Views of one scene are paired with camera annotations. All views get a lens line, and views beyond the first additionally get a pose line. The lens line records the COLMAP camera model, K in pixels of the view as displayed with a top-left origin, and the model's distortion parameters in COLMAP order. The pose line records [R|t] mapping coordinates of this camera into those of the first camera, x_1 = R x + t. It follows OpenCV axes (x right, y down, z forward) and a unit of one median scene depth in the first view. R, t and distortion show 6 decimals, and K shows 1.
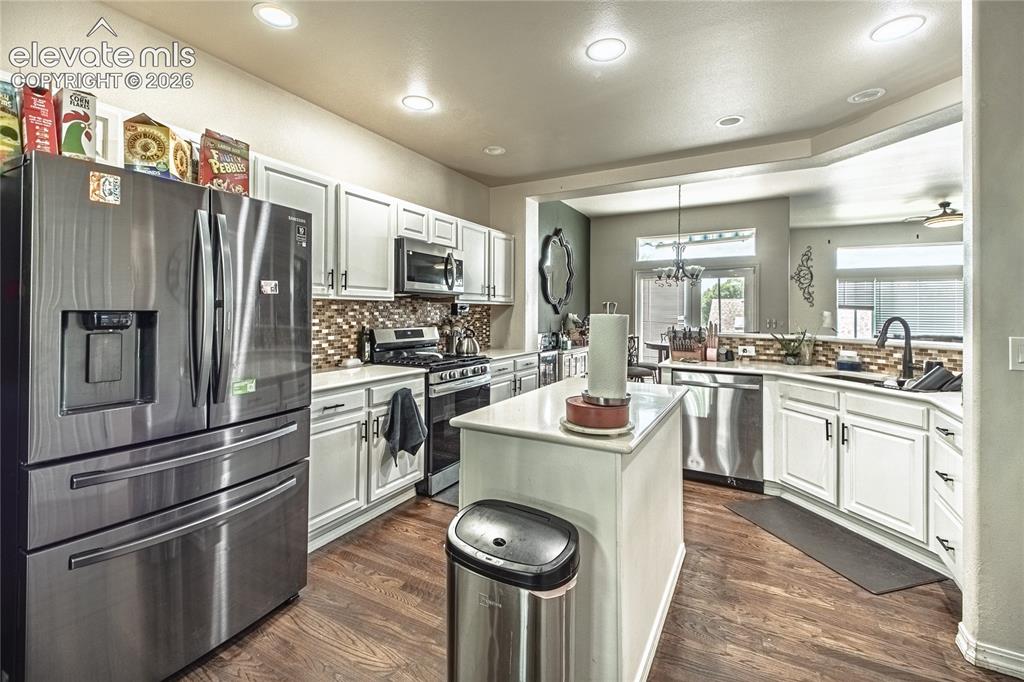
lens RADIAL K [[428.5, 0, 508.3], [0, 428.5, 305.6], [0, 0, 1]] dist [0.002364, -0.004118]
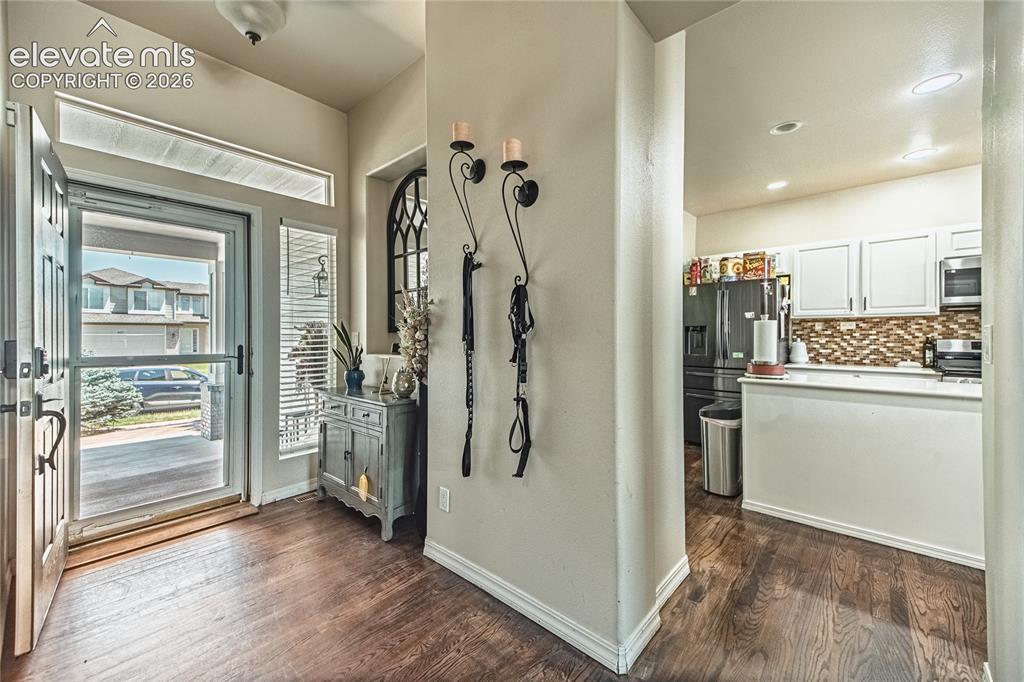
lens RADIAL K [[425.3, 0, 492.5], [0, 425.3, 331.2], [0, 0, 1]] dist [-0.008336, -0.007357]
pose [[-0.230237, -0.019421, -0.972941, 1.009167], [0.012351, 0.999662, -0.022878, 0.040550], [0.973056, -0.017284, -0.229919, 0.064618]]
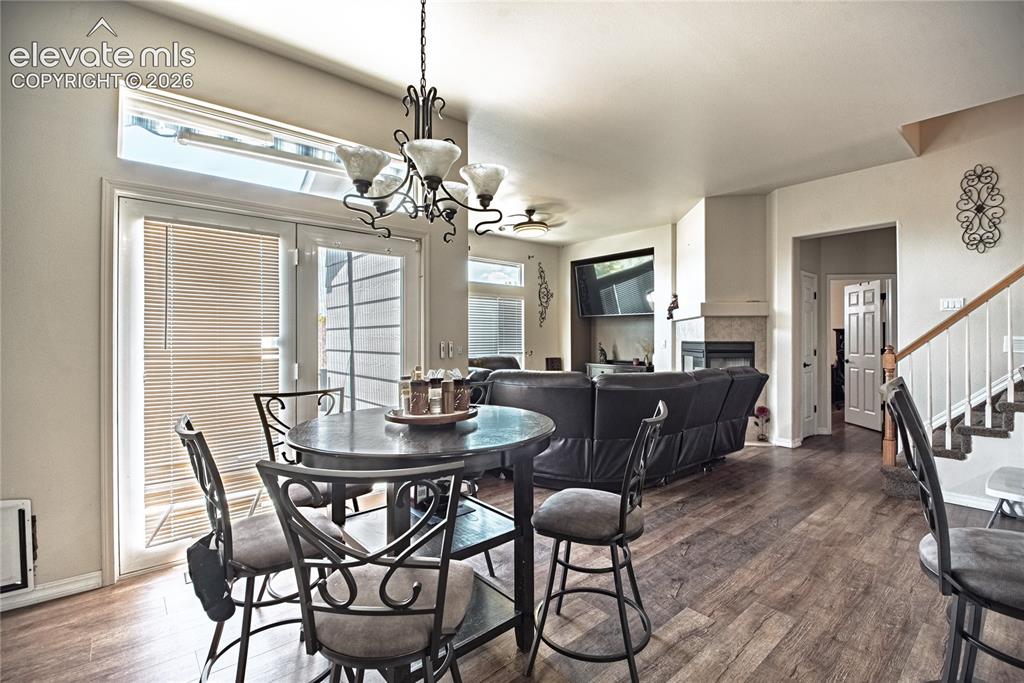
lens RADIAL K [[457.3, 0, 506.7], [0, 457.3, 337.0], [0, 0, 1]] dist [-0.013510, -0.004943]
pose [[0.340514, -0.003751, 0.940232, 0.205177], [-0.010676, 0.999912, 0.007855, 0.036309], [-0.940179, -0.012713, 0.340444, 1.333109]]
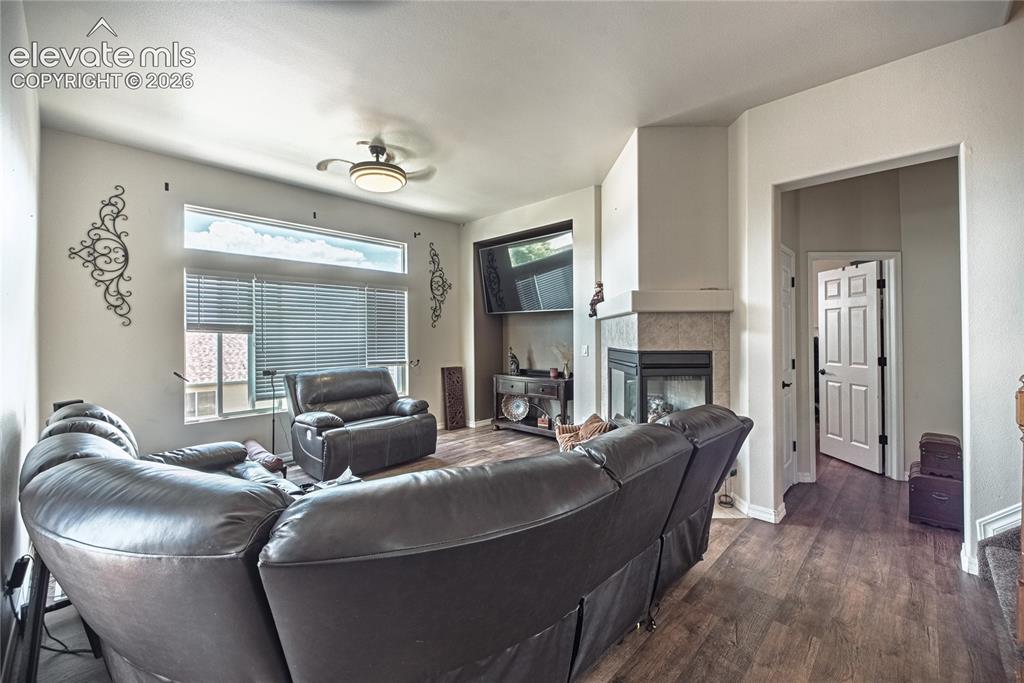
lens RADIAL K [[425.3, 0, 515.2], [0, 425.3, 332.7], [0, 0, 1]] dist [-0.008336, -0.007357]
pose [[0.225438, -0.002846, 0.974253, 0.940797], [-0.005166, 0.999978, 0.004117, 0.013206], [-0.974244, -0.005961, 0.225418, 1.280257]]
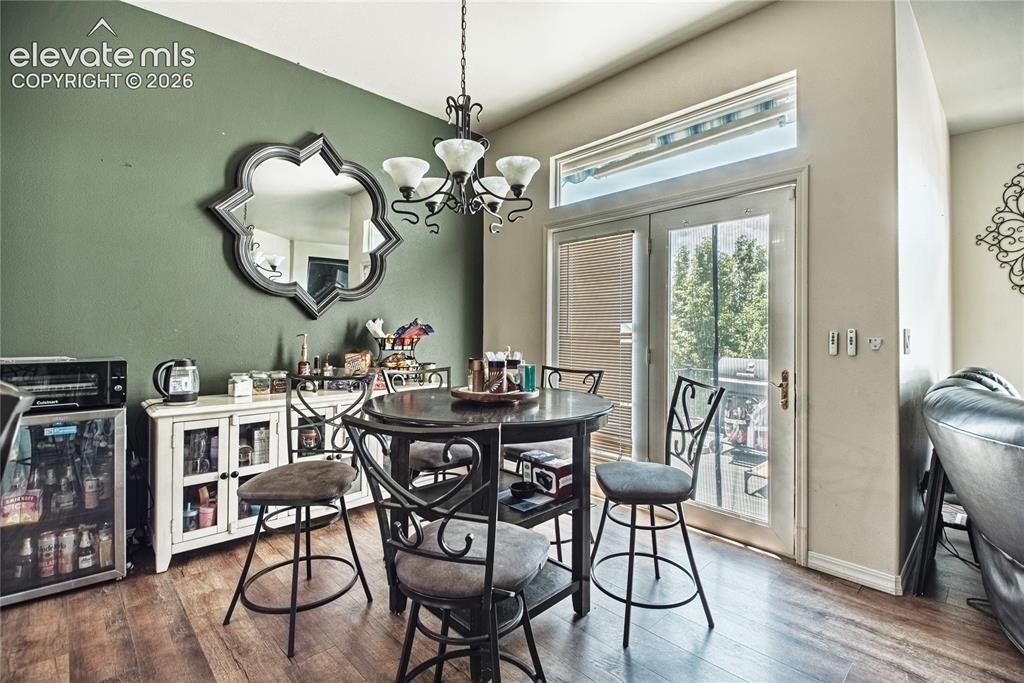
lens RADIAL K [[457.3, 0, 533.1], [0, 457.3, 331.2], [0, 0, 1]] dist [-0.013510, -0.004943]
pose [[0.962141, -0.000395, -0.272551, 0.870971], [0.004326, 0.999895, 0.013821, 0.049061], [0.272517, -0.014477, 0.962042, 1.088771]]
